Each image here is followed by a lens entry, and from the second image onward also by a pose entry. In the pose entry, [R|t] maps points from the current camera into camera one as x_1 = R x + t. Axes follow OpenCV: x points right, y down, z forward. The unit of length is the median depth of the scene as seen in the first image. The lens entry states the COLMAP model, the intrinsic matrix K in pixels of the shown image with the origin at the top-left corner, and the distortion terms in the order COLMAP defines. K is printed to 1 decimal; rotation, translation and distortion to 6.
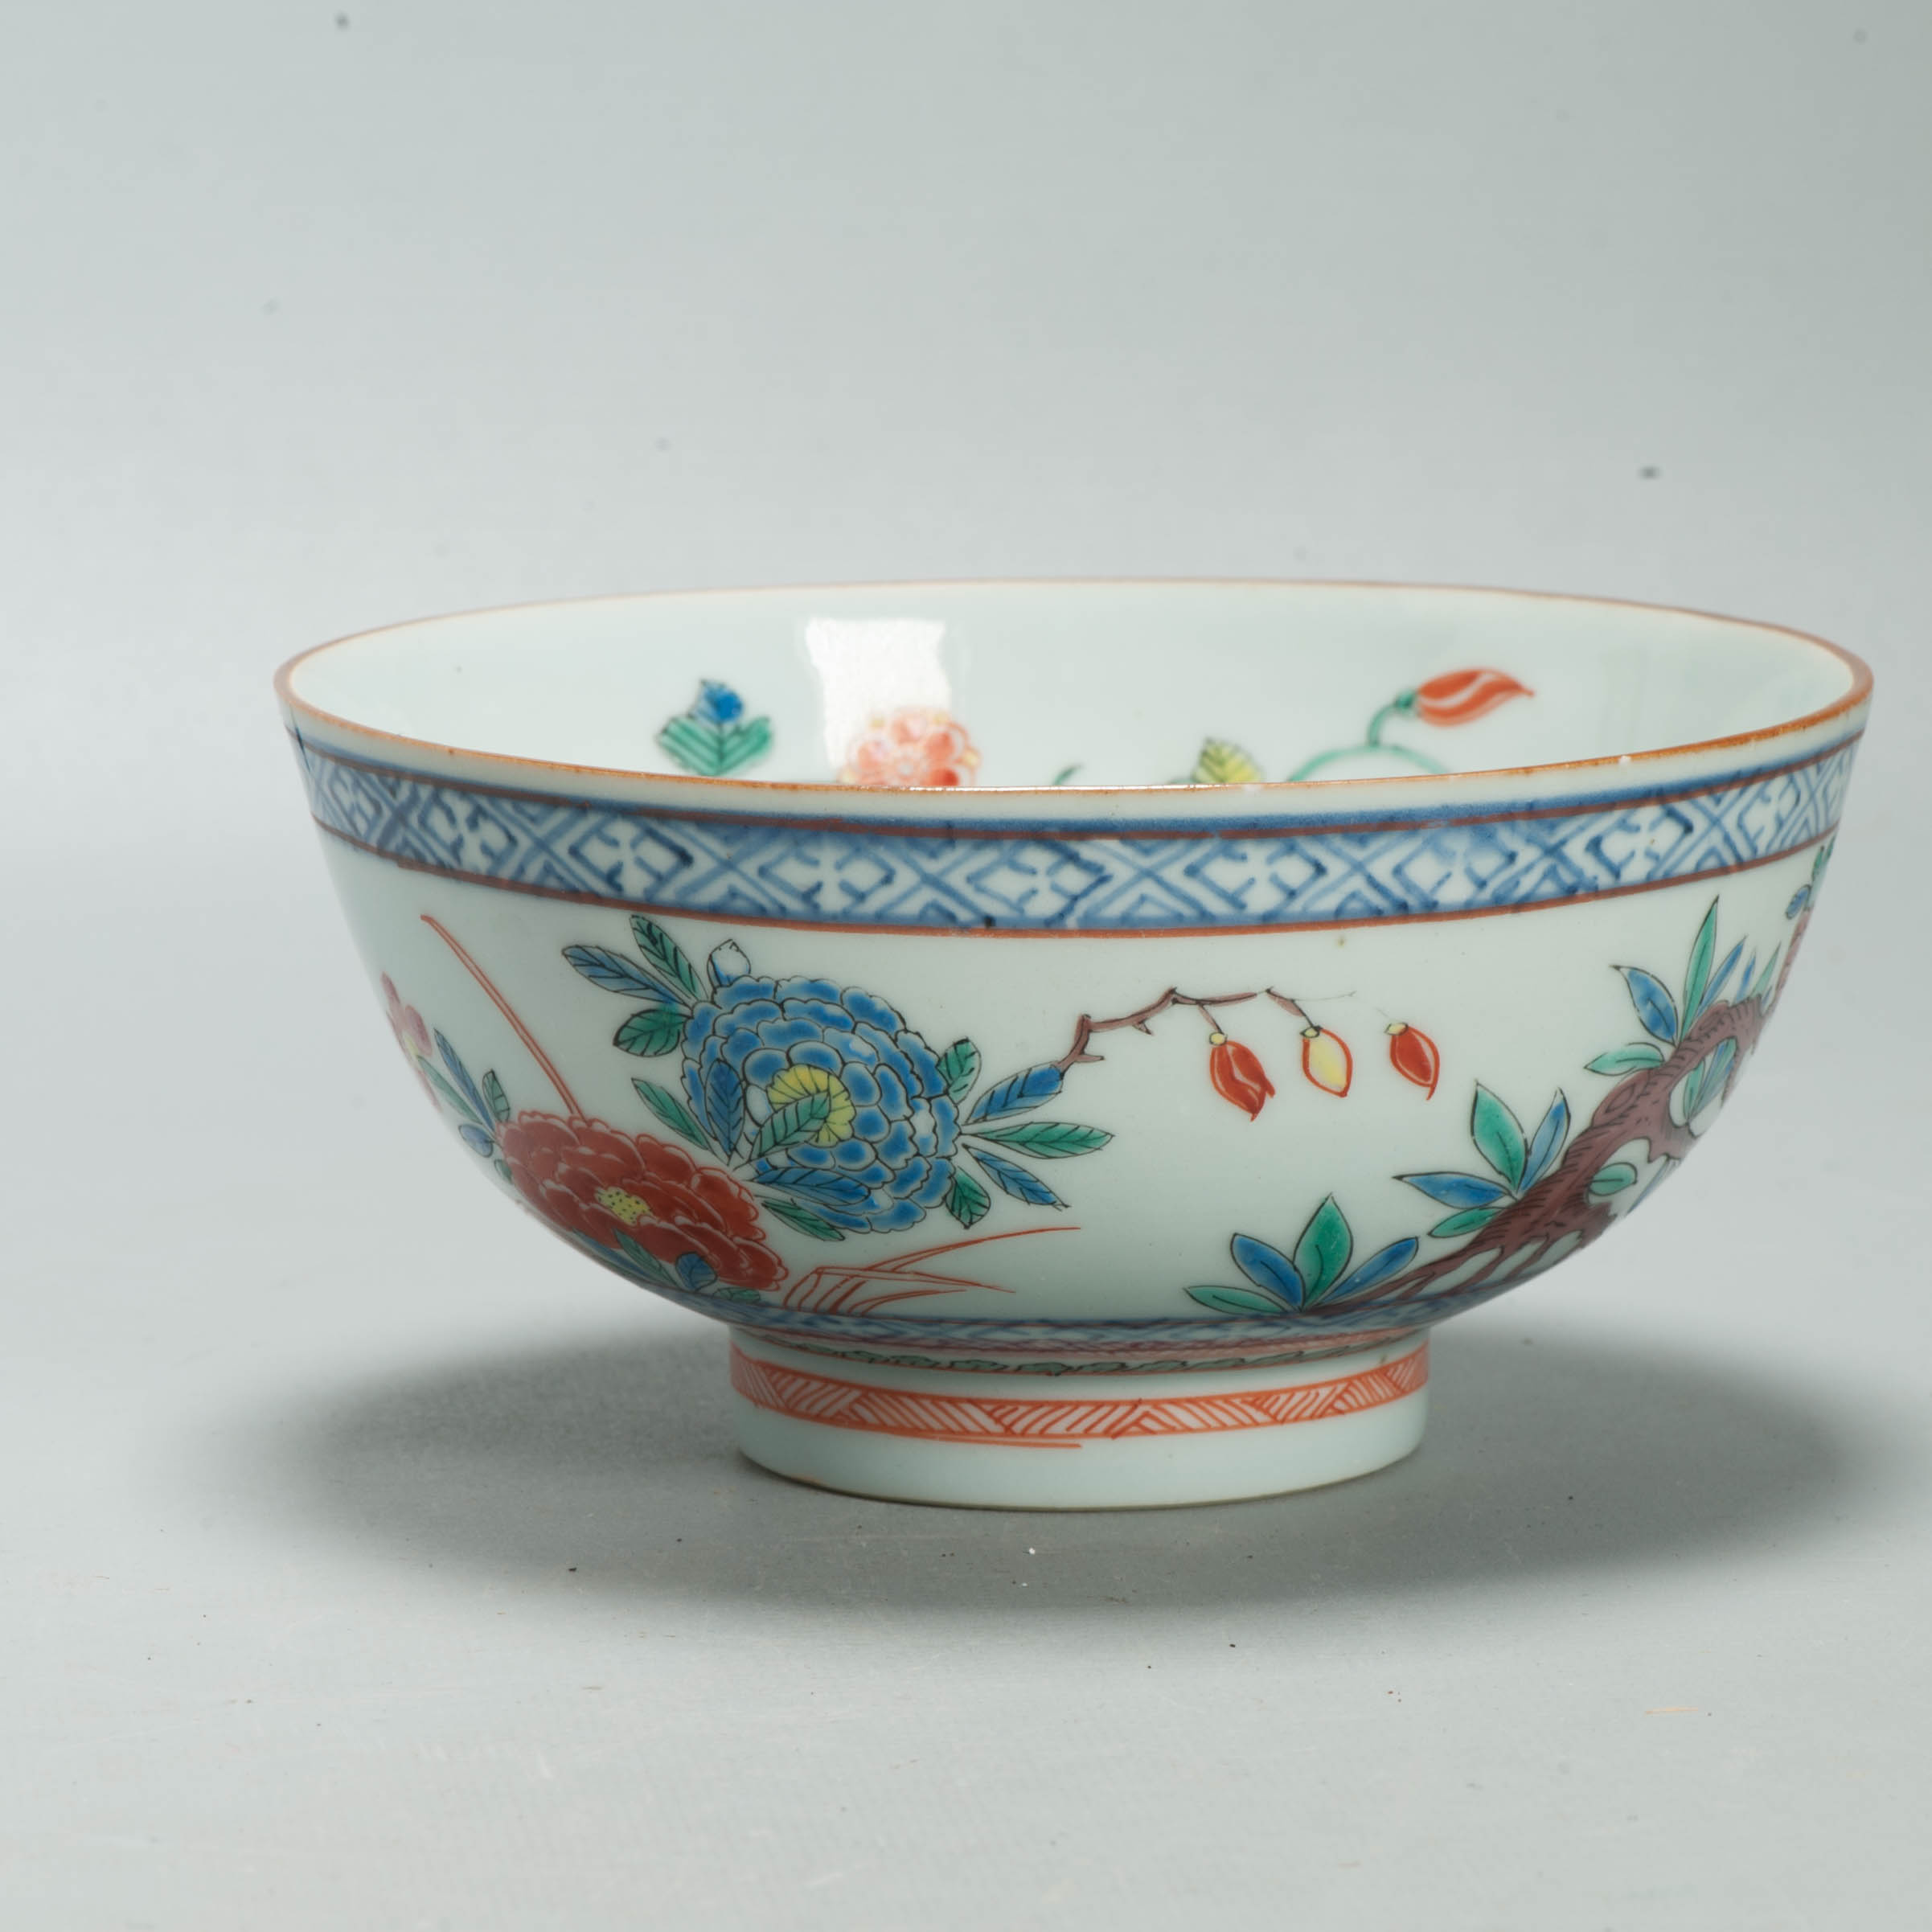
lens RADIAL K [[11616.0, 0, 912.2], [0, 11616.0, 970.9], [0, 0, 1]] dist [-0.646614, 80.596973]
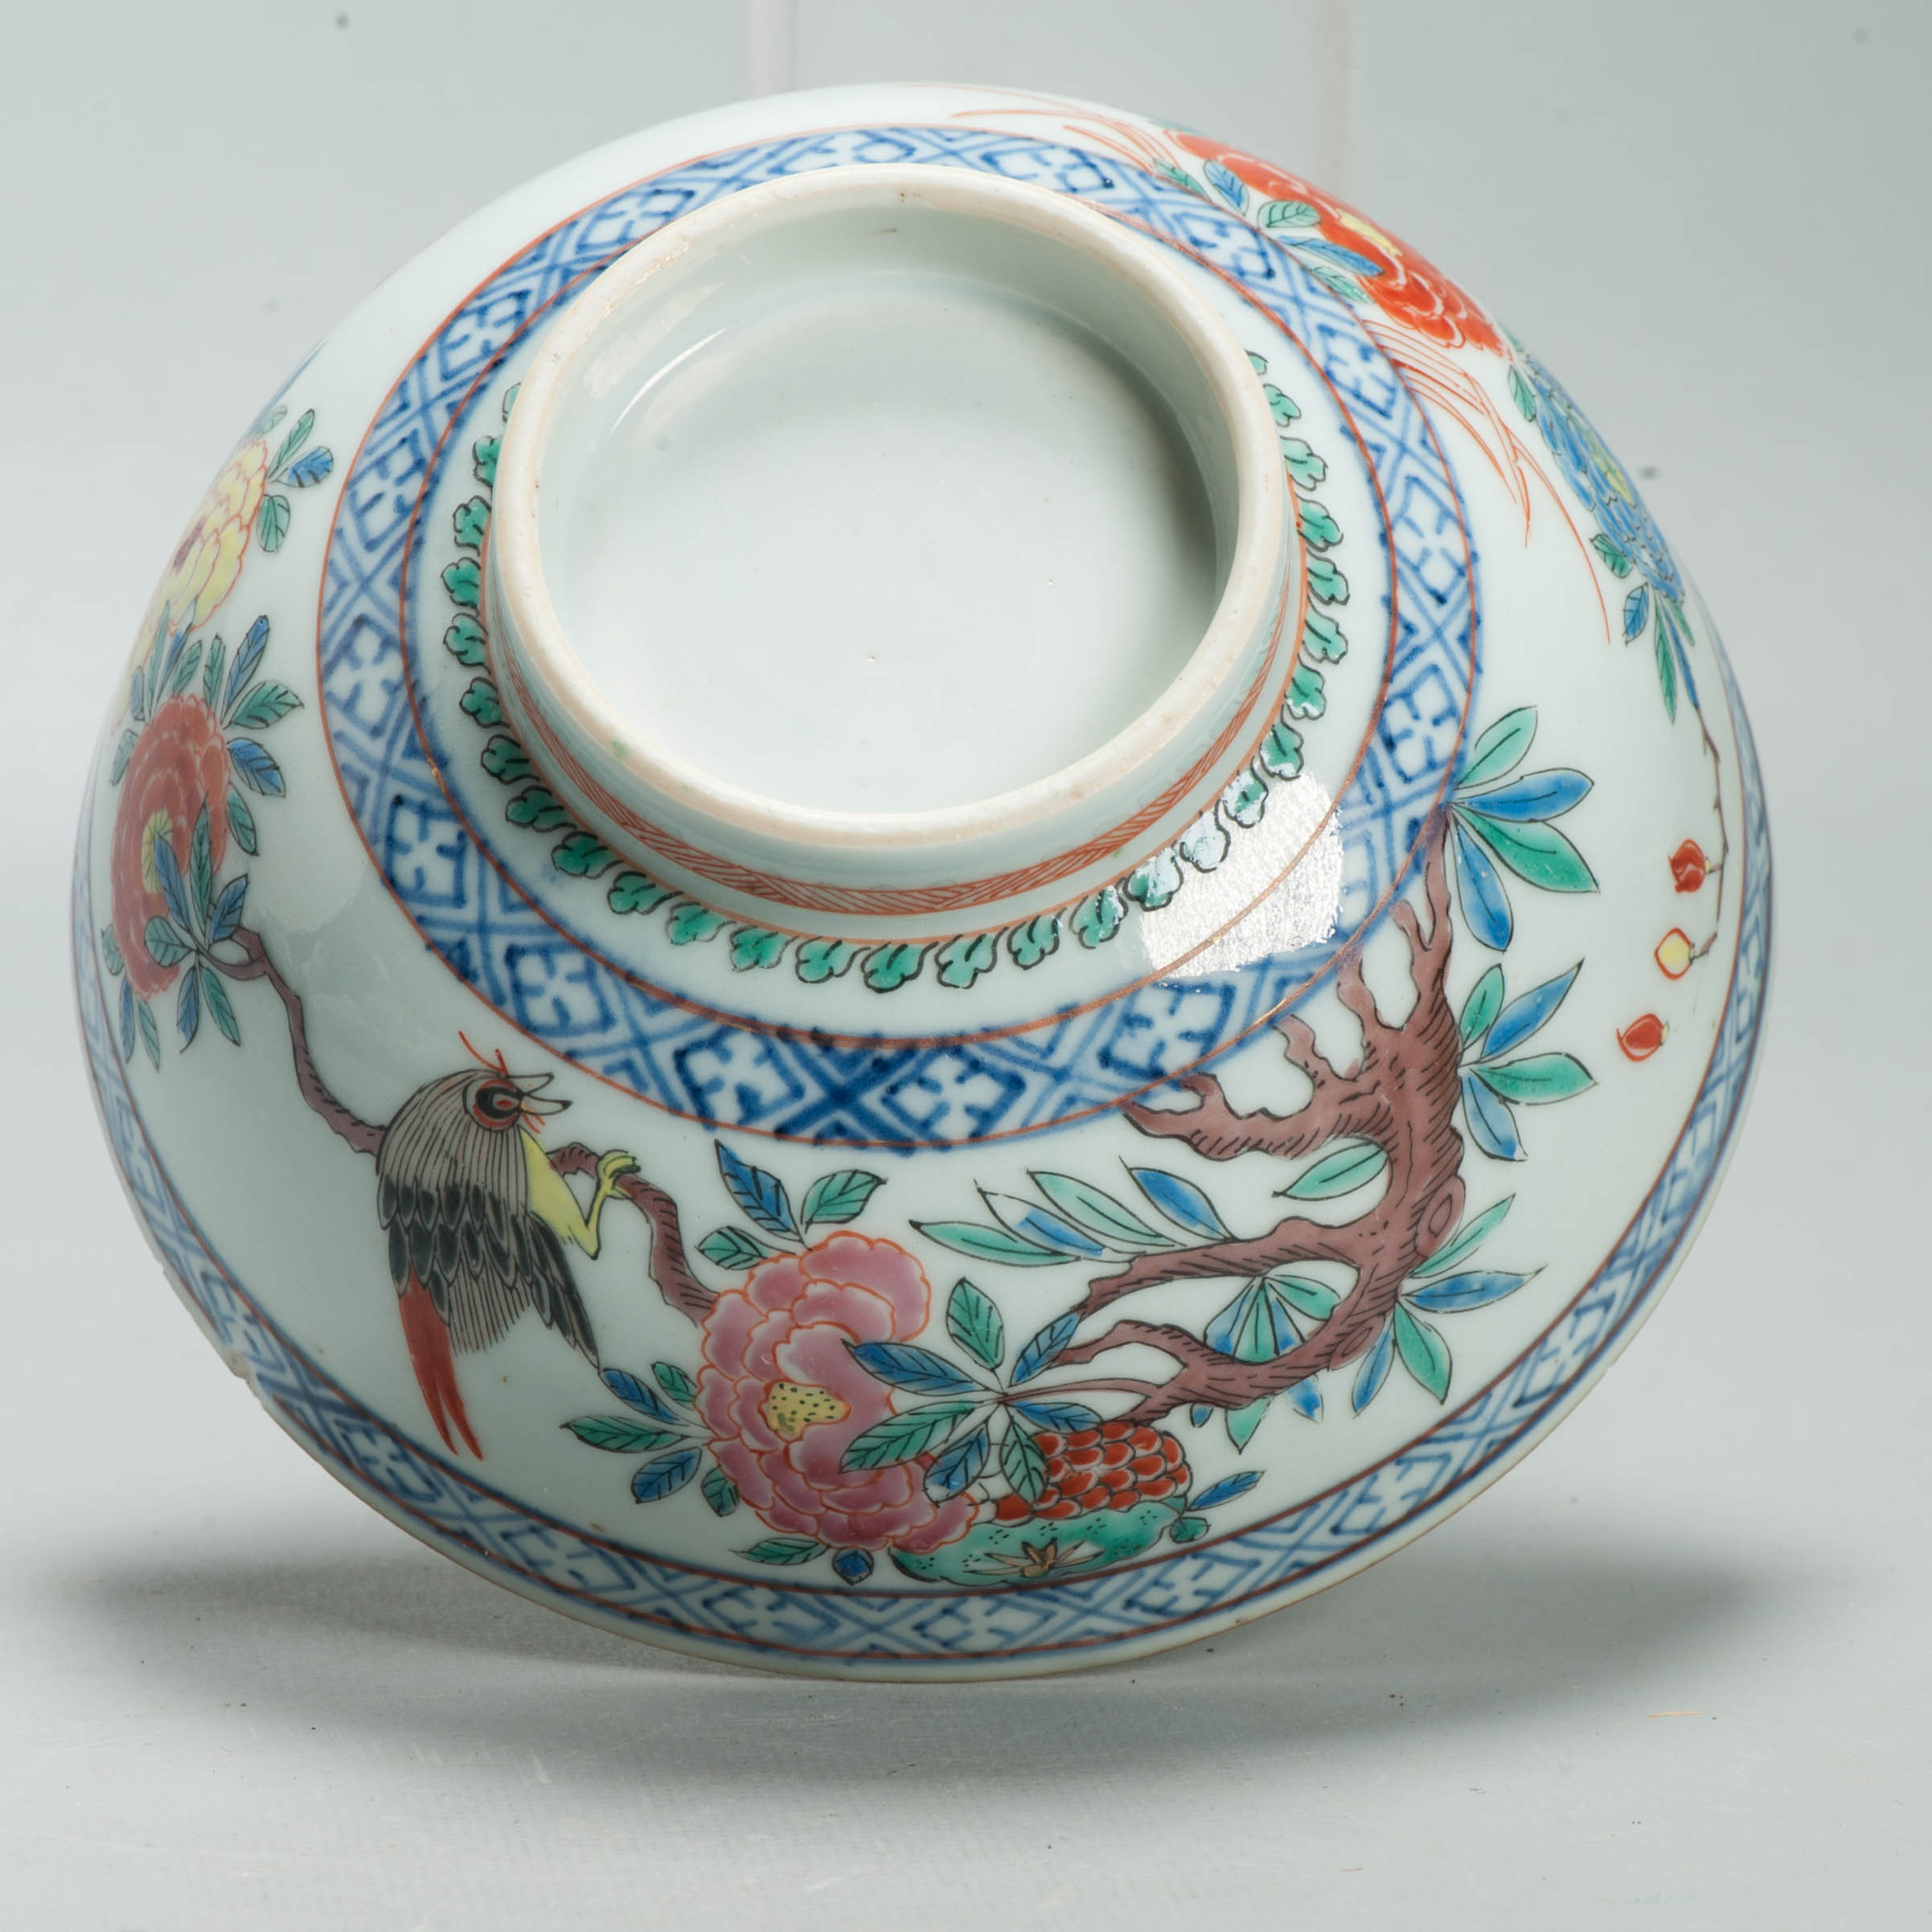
lens RADIAL K [[11616.0, 0, 912.2], [0, 11616.0, 970.9], [0, 0, 1]] dist [-0.646614, 80.596973]
pose [[0.031856, 0.887613, -0.459488, 0.477312], [0.127512, -0.459573, -0.878939, 0.845281], [-0.991325, -0.030591, -0.127821, 1.183984]]
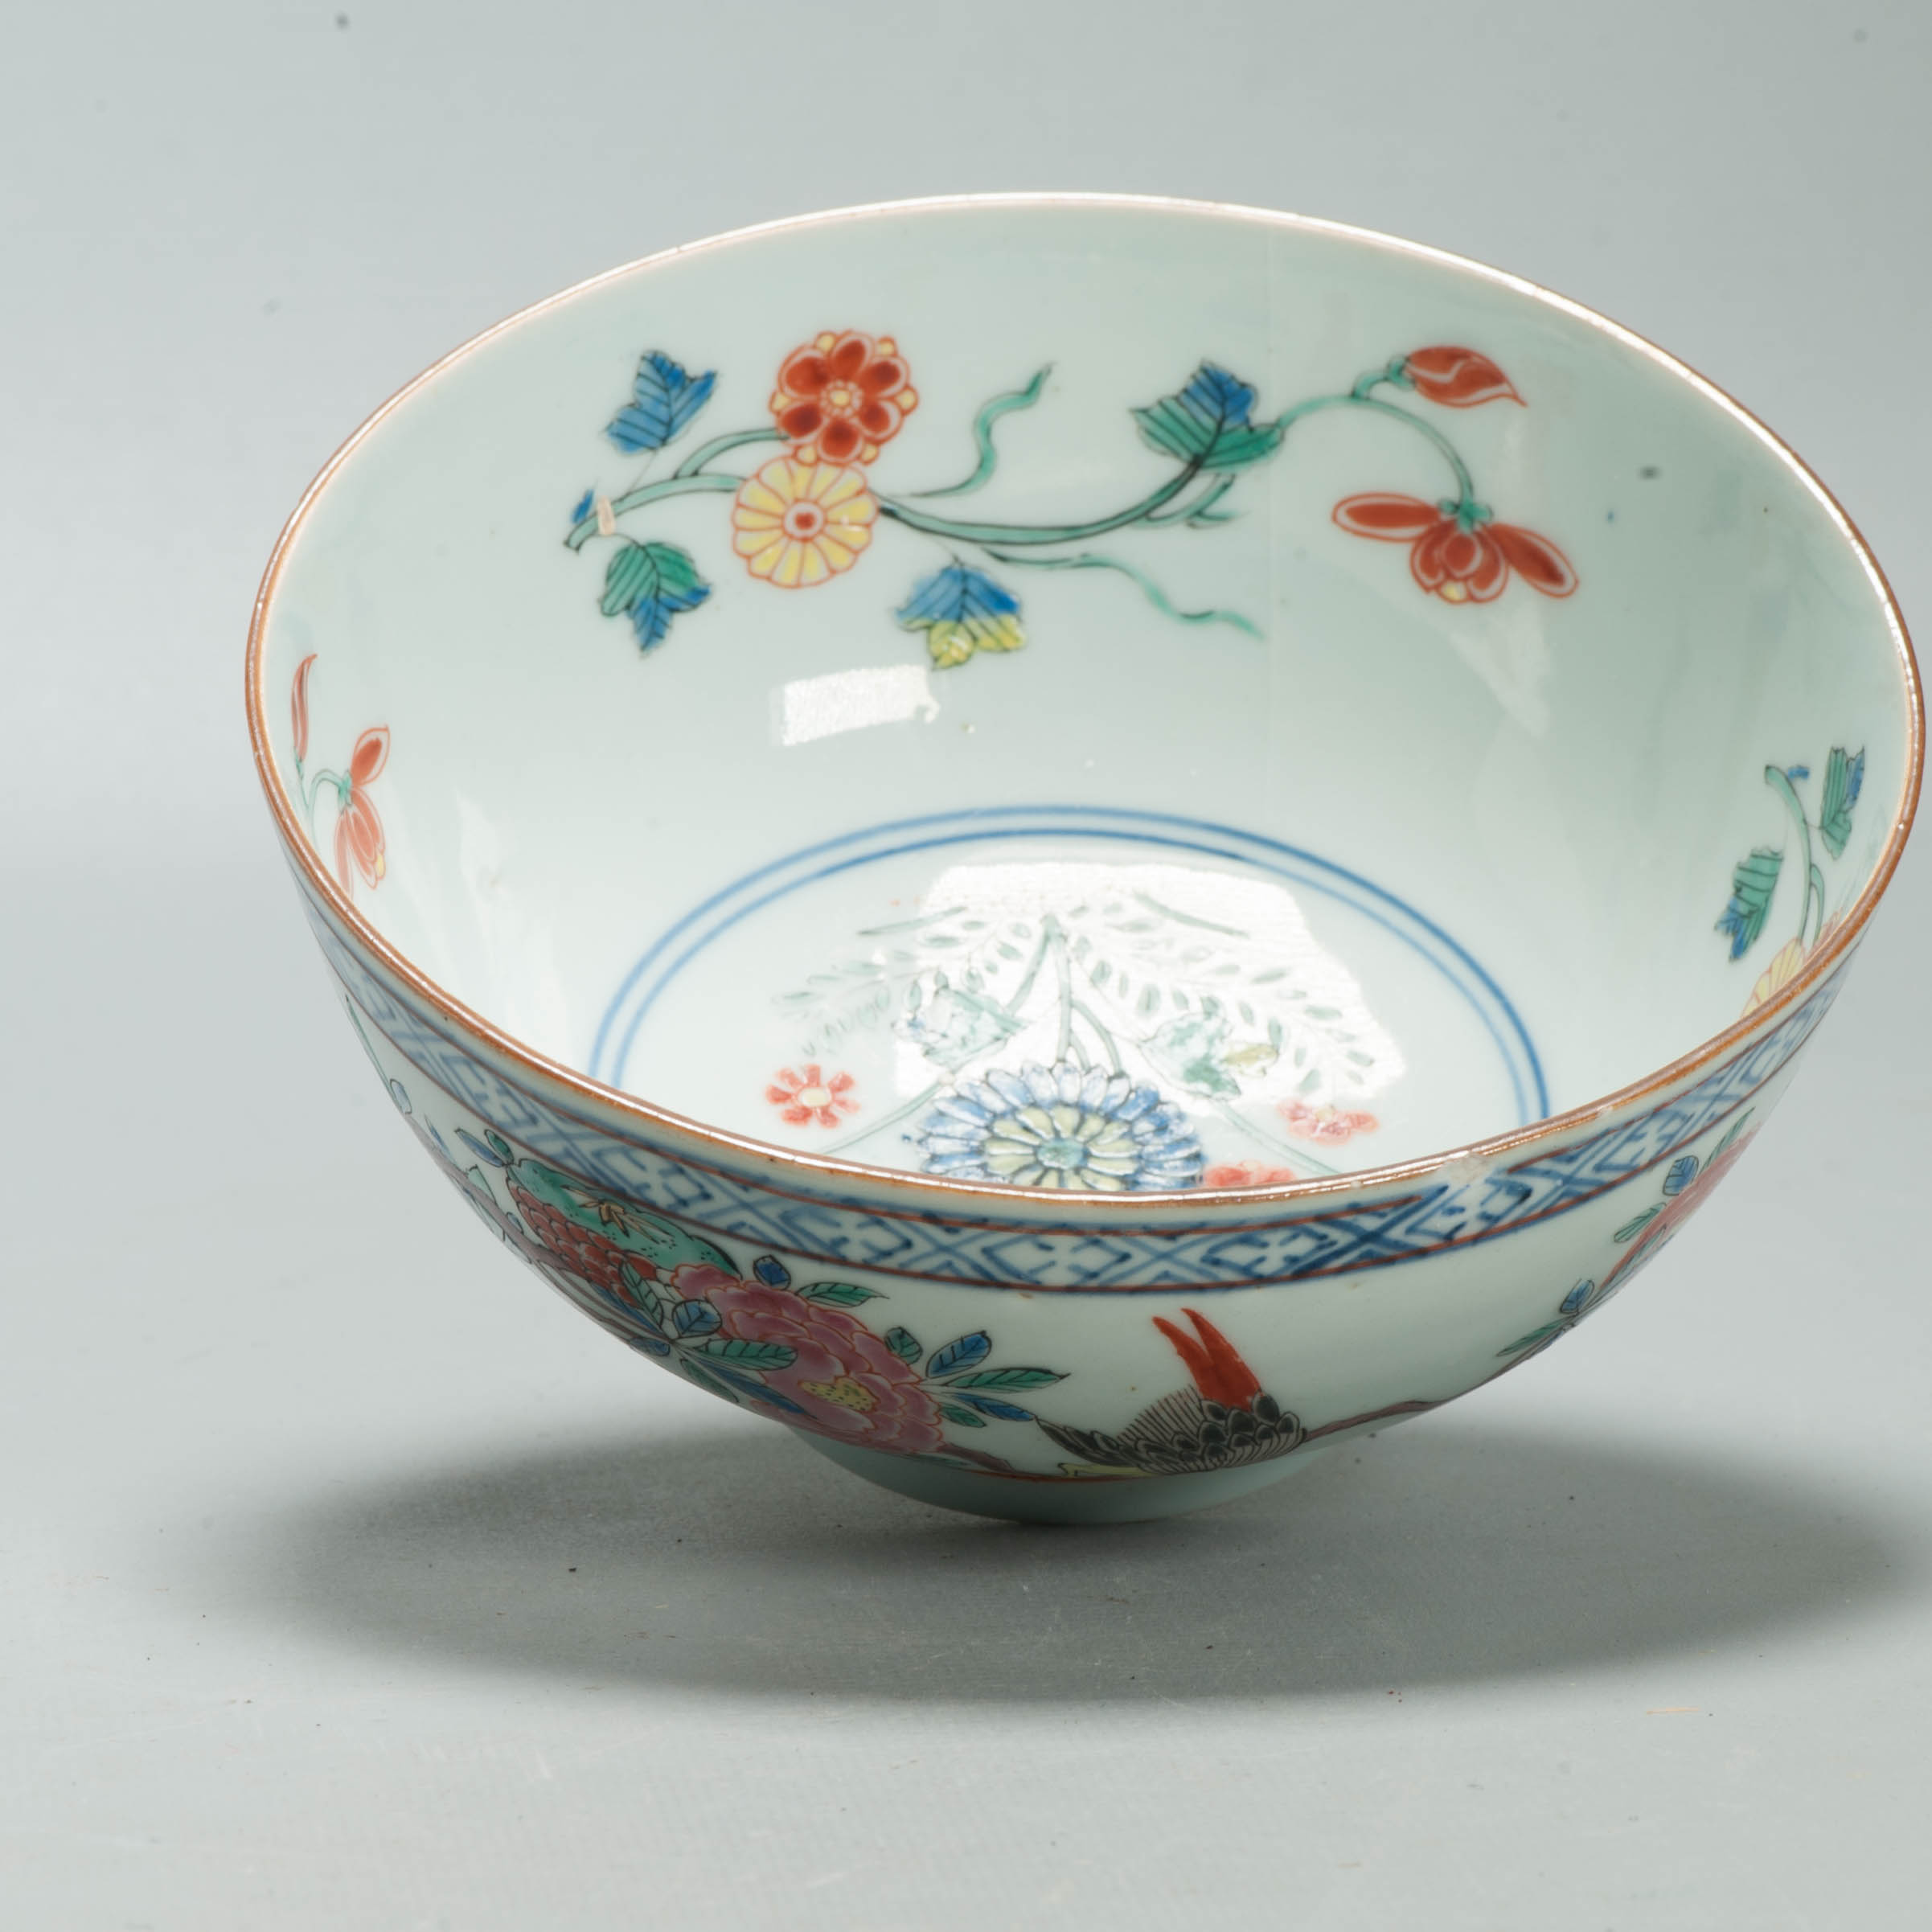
lens RADIAL K [[11616.0, 0, 912.2], [0, 11616.0, 970.9], [0, 0, 1]] dist [-0.646614, 80.596973]
pose [[-0.483909, 0.541422, -0.687528, 0.732060], [-0.163107, 0.716073, 0.678702, -0.692919], [0.859784, 0.440571, -0.258204, 1.315562]]
